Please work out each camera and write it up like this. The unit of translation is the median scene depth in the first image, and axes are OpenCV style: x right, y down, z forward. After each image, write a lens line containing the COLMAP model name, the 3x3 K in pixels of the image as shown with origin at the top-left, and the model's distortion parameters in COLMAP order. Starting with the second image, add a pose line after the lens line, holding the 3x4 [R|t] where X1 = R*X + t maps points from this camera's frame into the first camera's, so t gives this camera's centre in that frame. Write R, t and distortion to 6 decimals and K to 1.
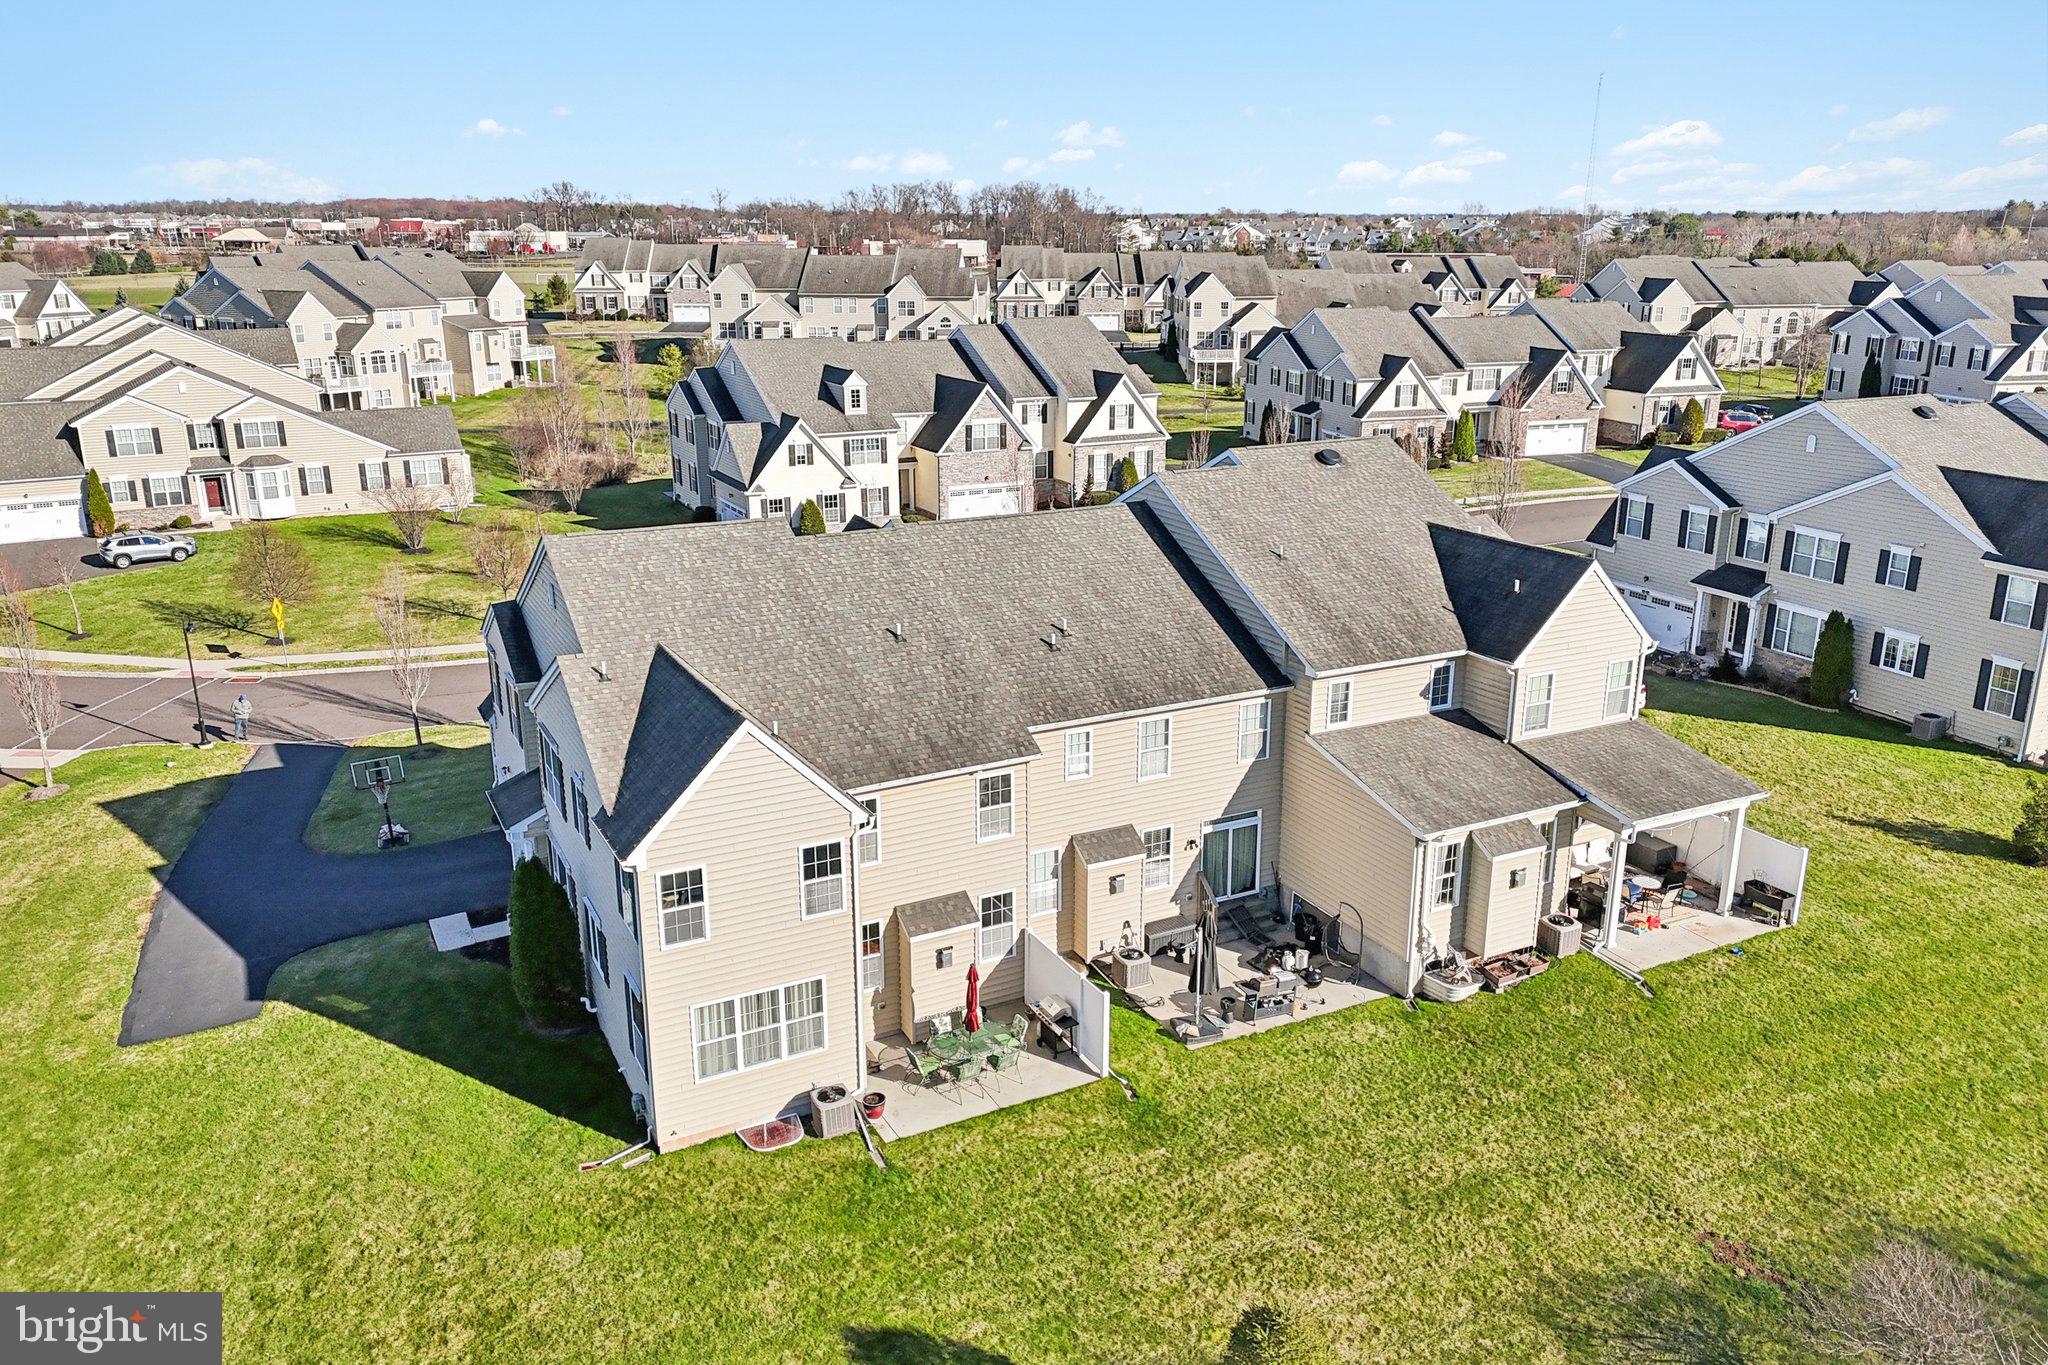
lens RADIAL K [[1494.1, 0, 1019.4], [0, 1494.1, 684.4], [0, 0, 1]] dist [0.089188, -0.090618]
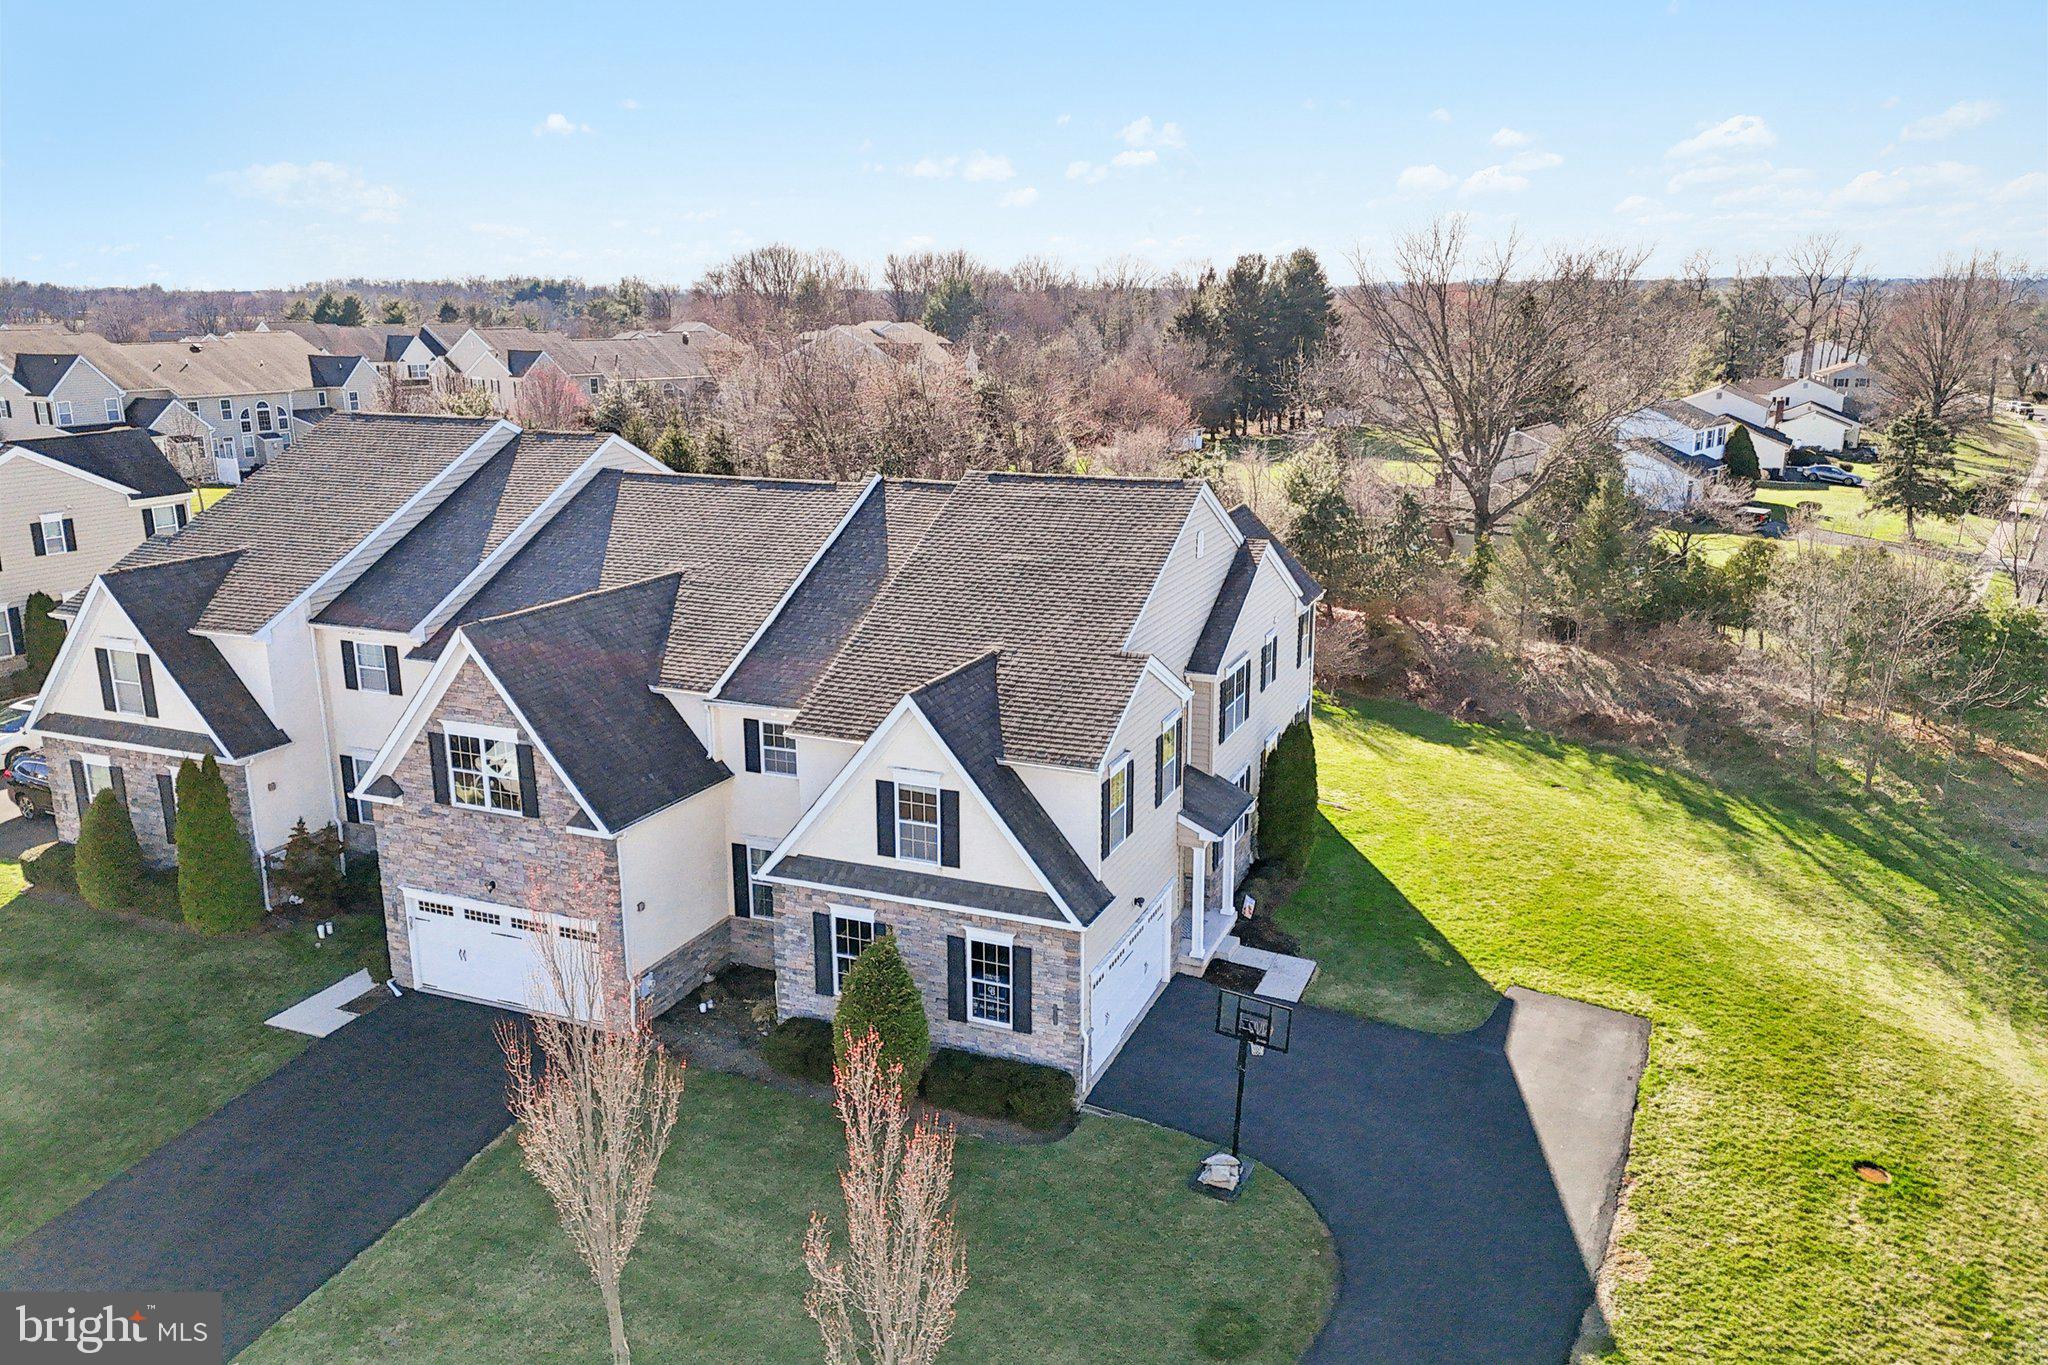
lens RADIAL K [[1502.4, 0, 1031.7], [0, 1502.4, 681.1], [0, 0, 1]] dist [0.038234, -0.000529]
pose [[-0.644506, -0.188156, 0.741087, -0.387445], [0.227253, 0.878308, 0.420632, -0.163197], [-0.730047, 0.439514, -0.523315, 0.650720]]
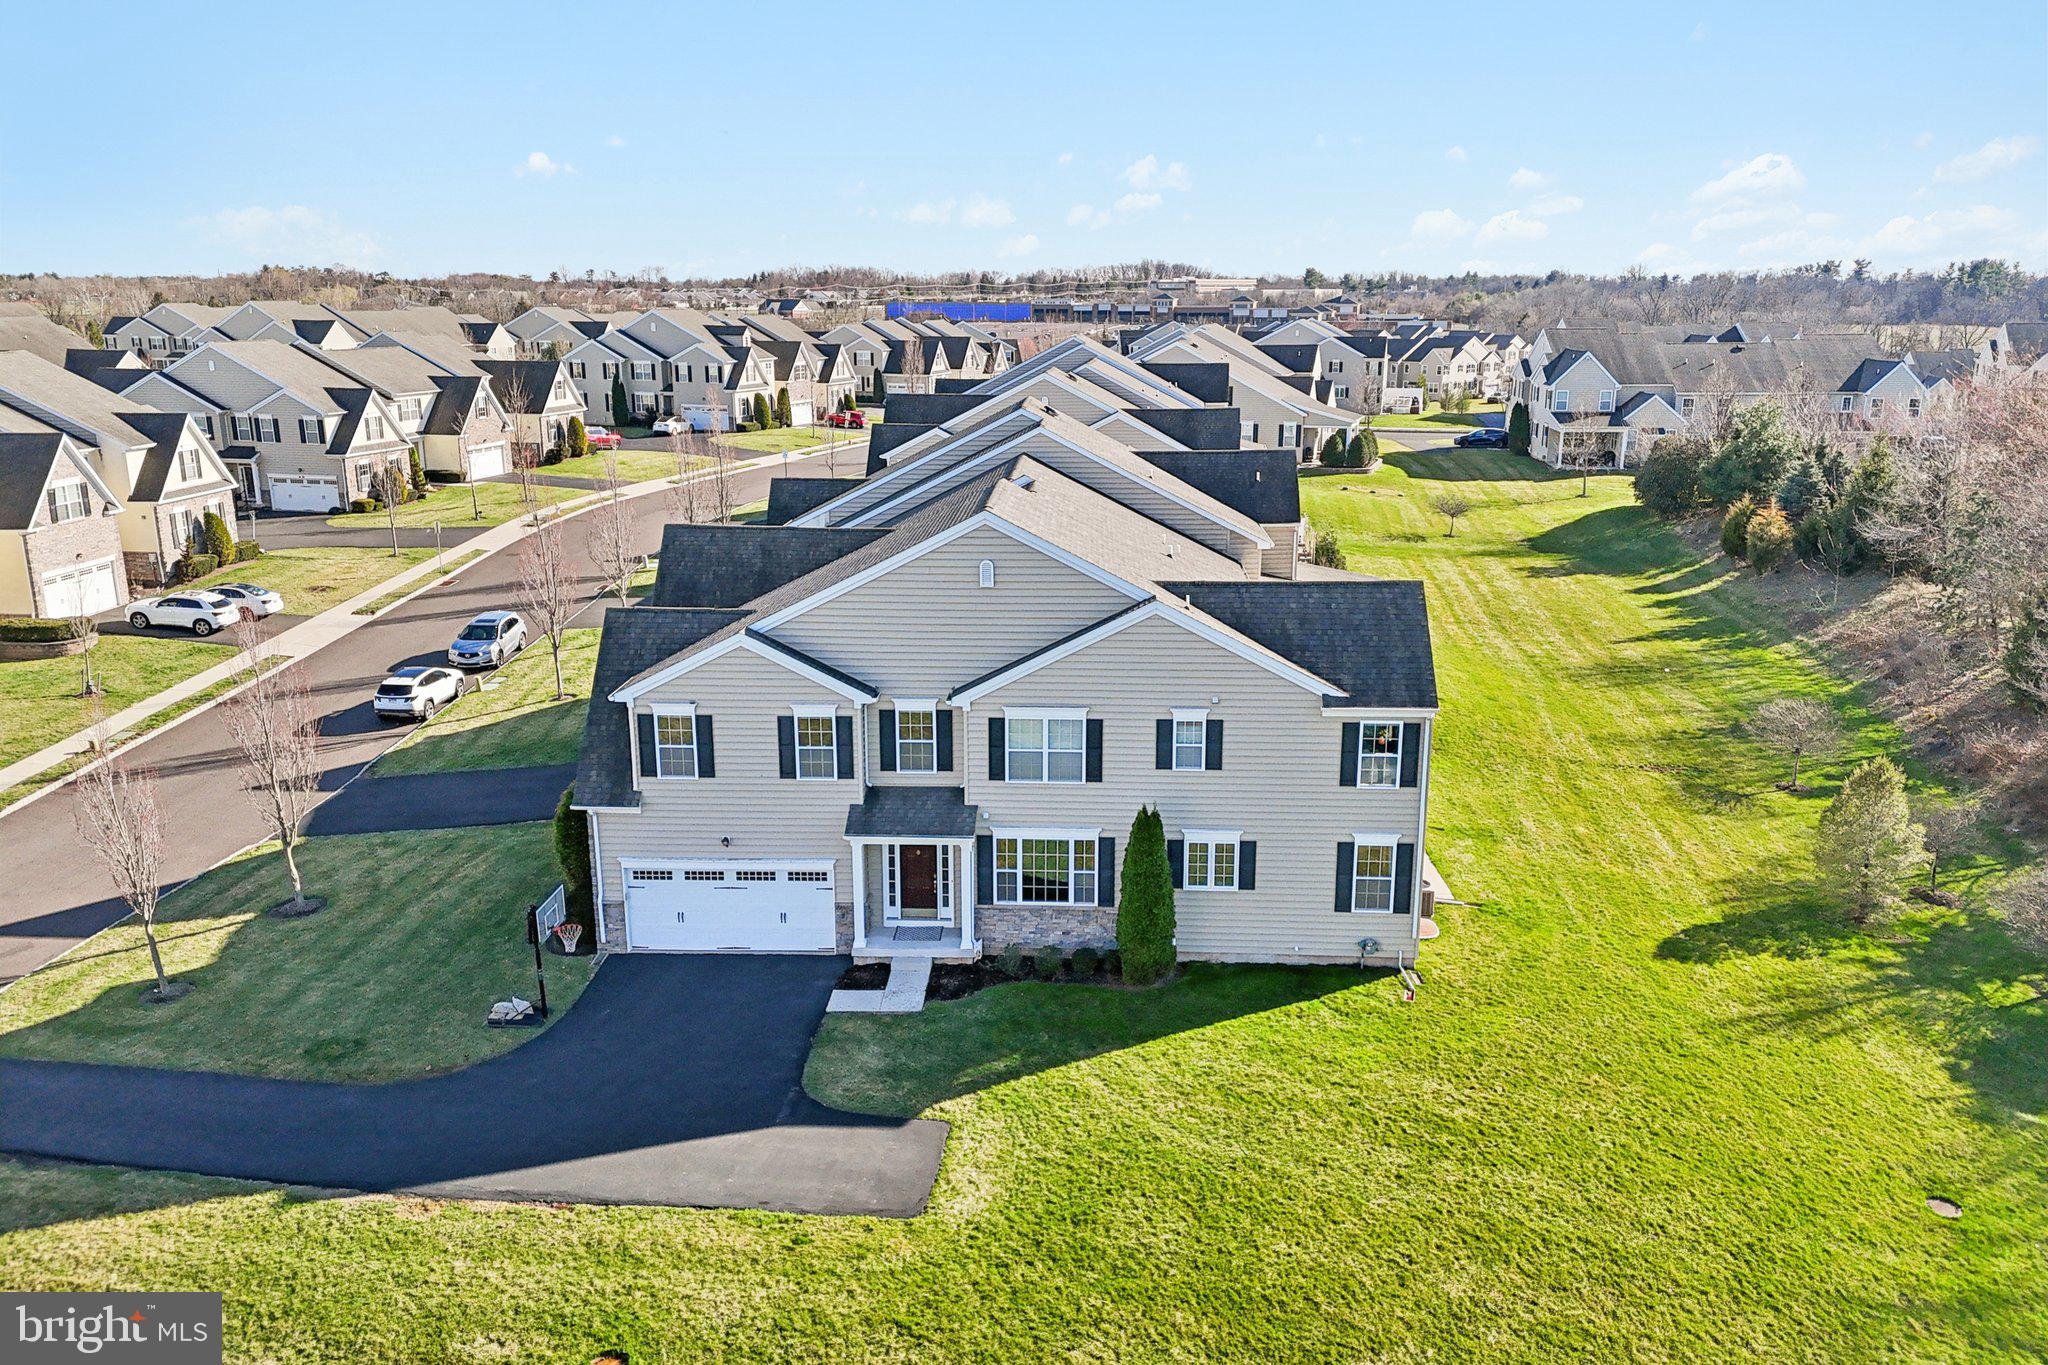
lens RADIAL K [[1505.8, 0, 1024.0], [0, 1505.8, 682.5], [0, 0, 1]] dist [0.083648, -0.079314]
pose [[0.497867, -0.216620, 0.839764, -0.446896], [0.252990, 0.962464, 0.098282, -0.031926], [-0.829532, 0.163521, 0.533982, 0.197039]]
